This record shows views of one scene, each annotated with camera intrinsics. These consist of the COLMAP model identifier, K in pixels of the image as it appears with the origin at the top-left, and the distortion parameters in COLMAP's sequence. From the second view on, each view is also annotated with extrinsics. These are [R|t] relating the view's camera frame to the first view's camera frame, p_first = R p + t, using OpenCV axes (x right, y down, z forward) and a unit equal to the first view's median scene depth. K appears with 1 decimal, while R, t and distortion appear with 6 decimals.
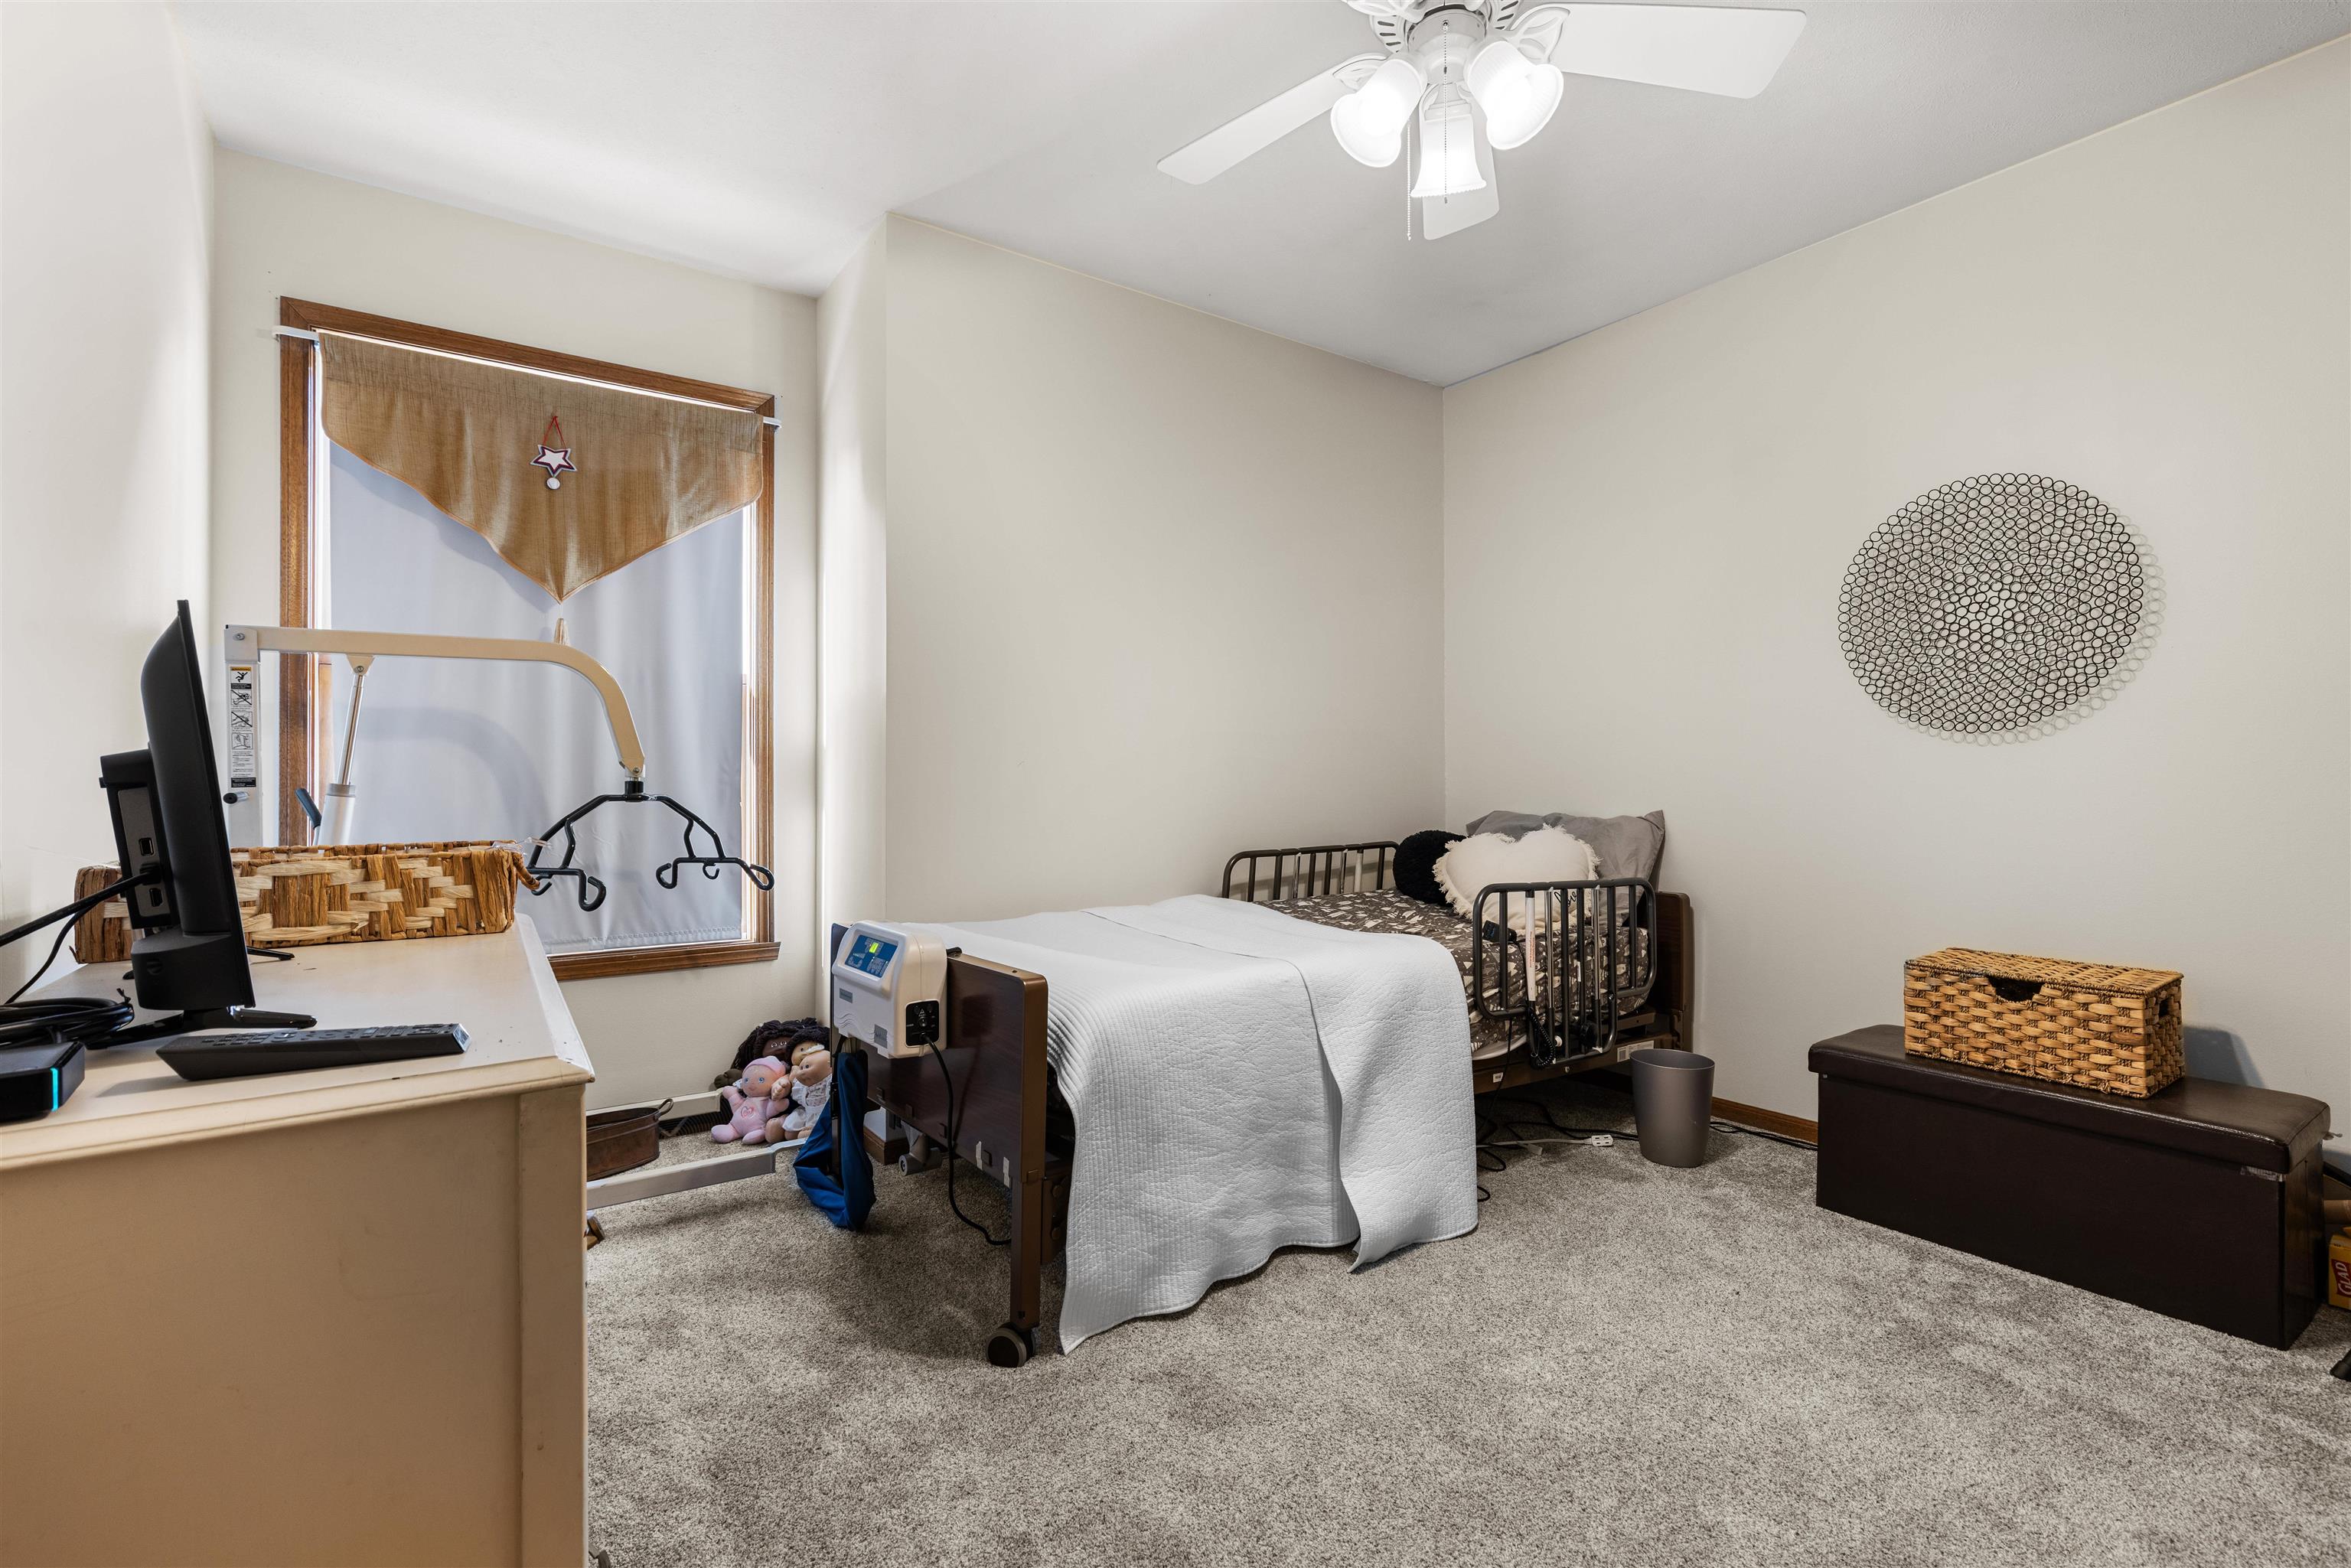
lens RADIAL K [[1052.8, 0, 1172.0], [0, 1052.8, 777.1], [0, 0, 1]] dist [-0.000870, 0.000795]
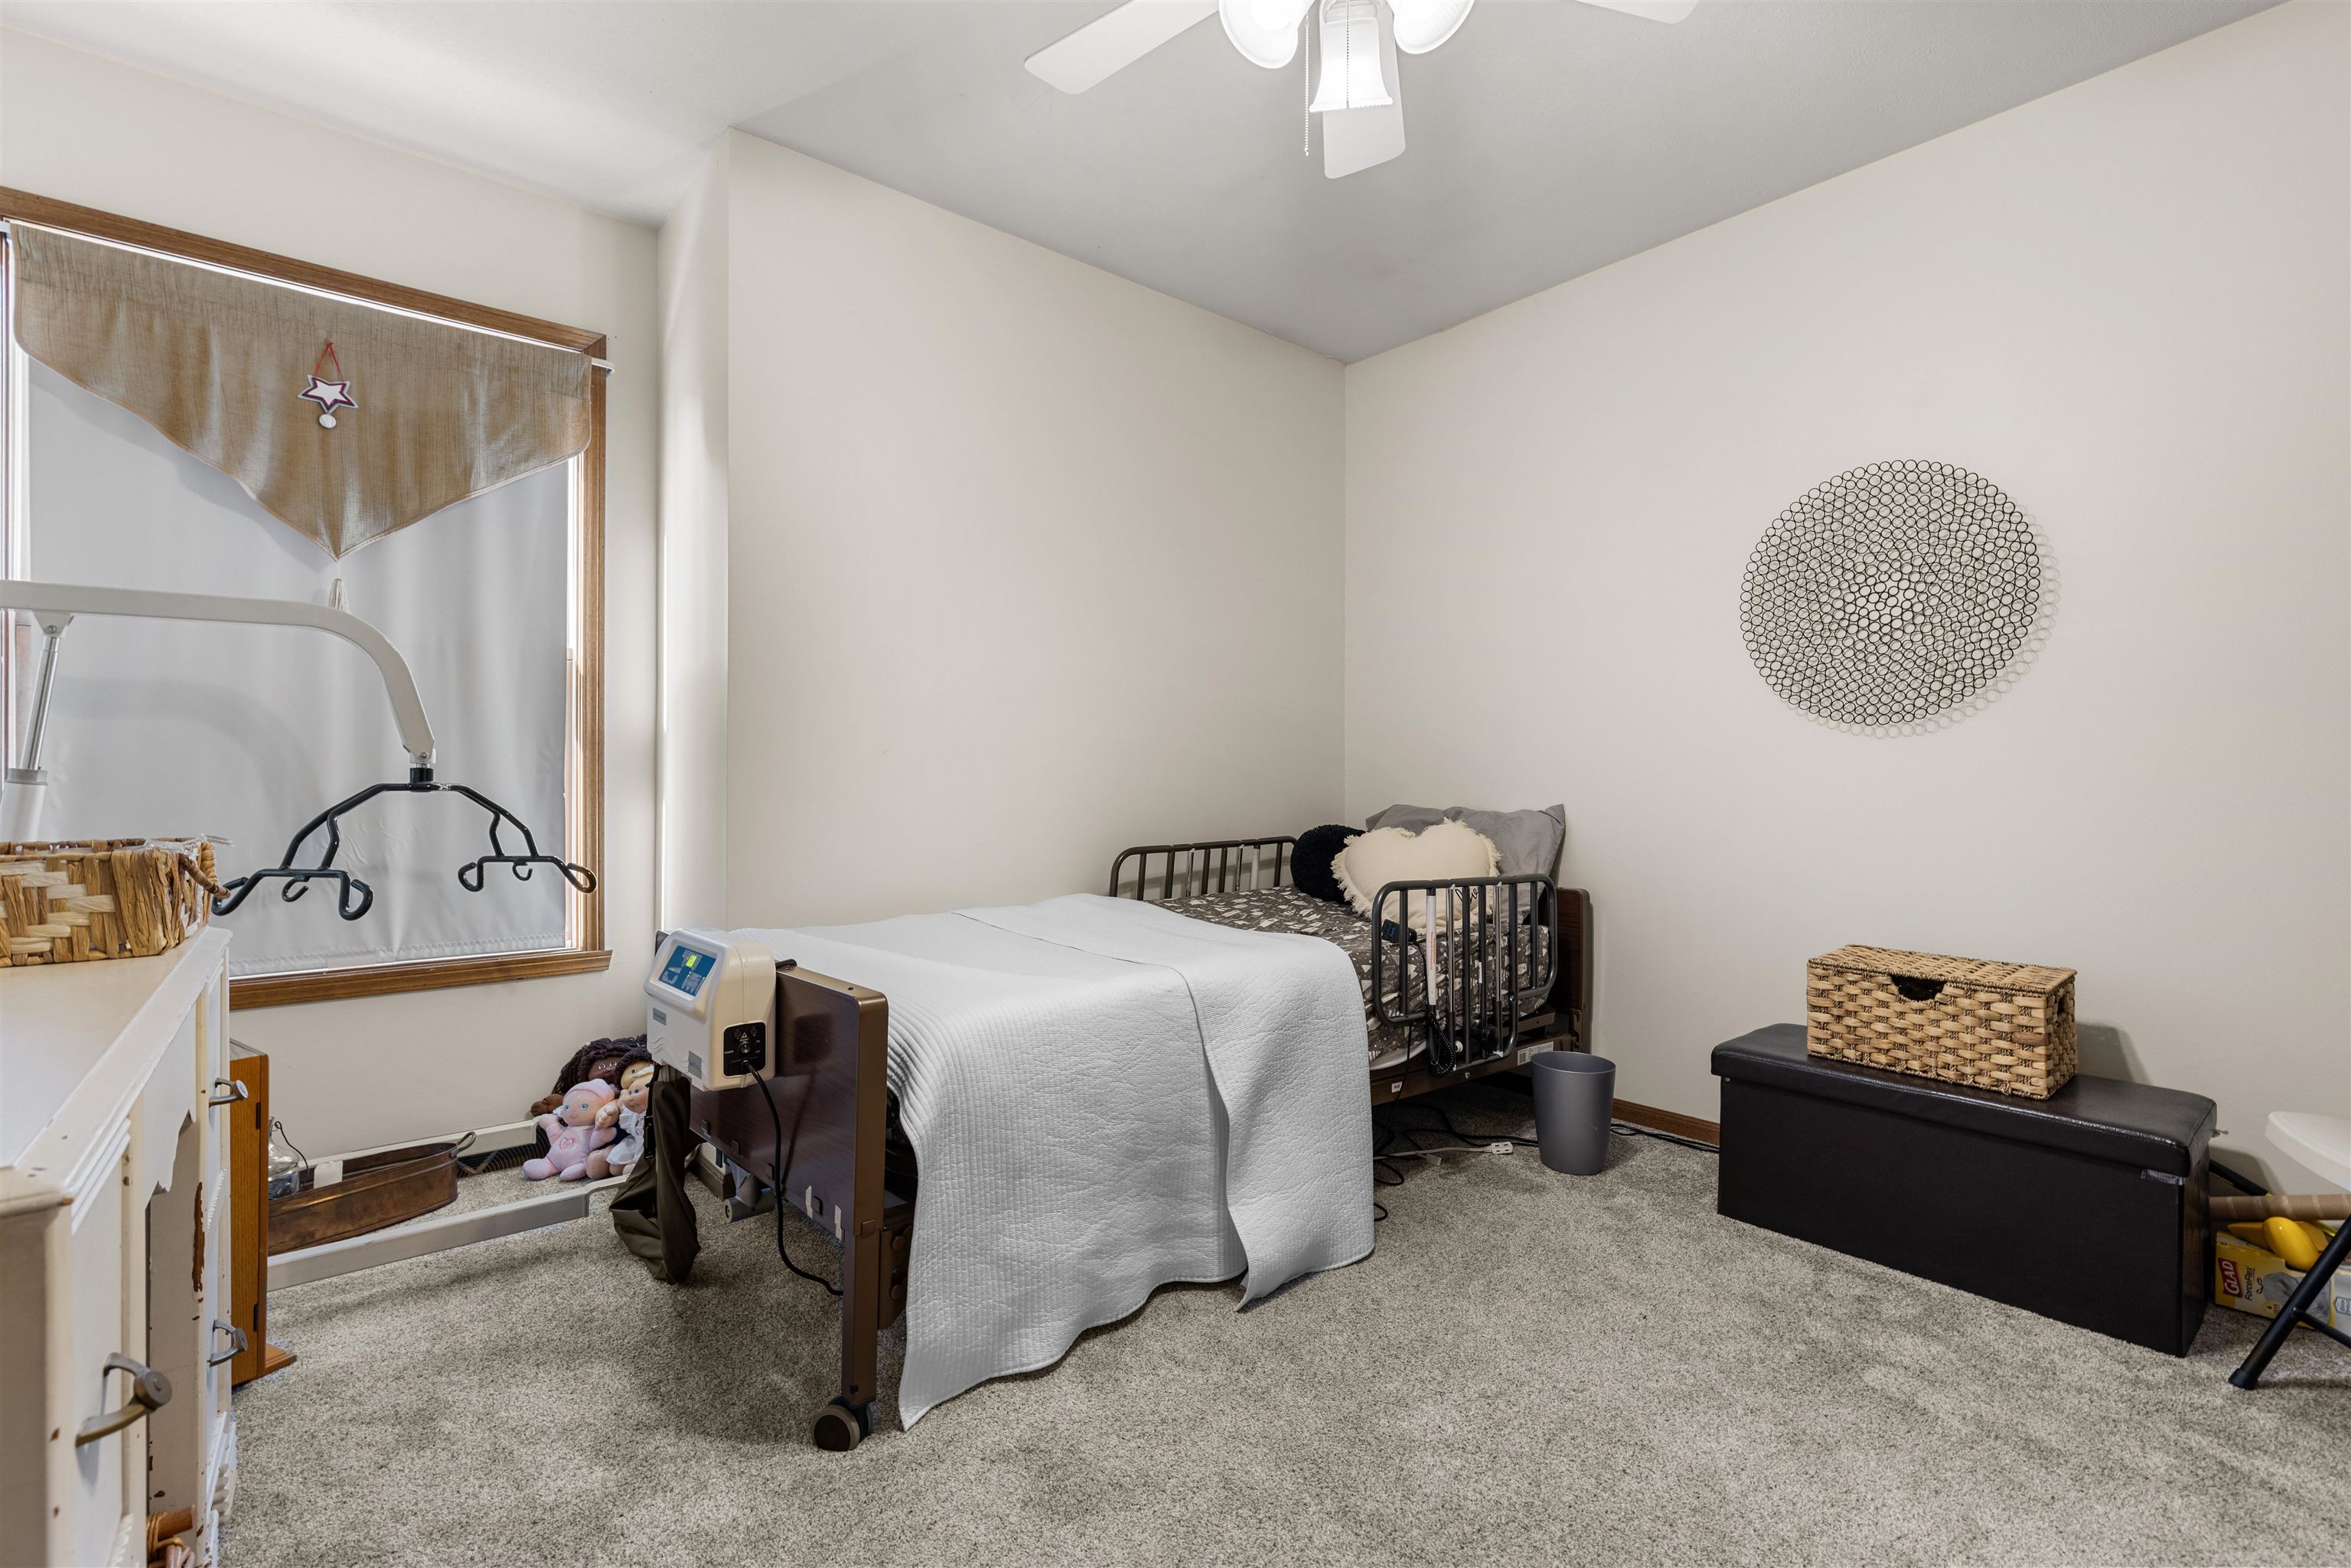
lens RADIAL K [[1052.8, 0, 1179.1], [0, 1052.8, 788.6], [0, 0, 1]] dist [-0.000870, 0.000795]
pose [[0.995331, 0.002995, 0.096469, 0.028178], [-0.004527, 0.999867, 0.015671, 0.005223], [-0.096409, -0.016034, 0.995213, 0.098943]]
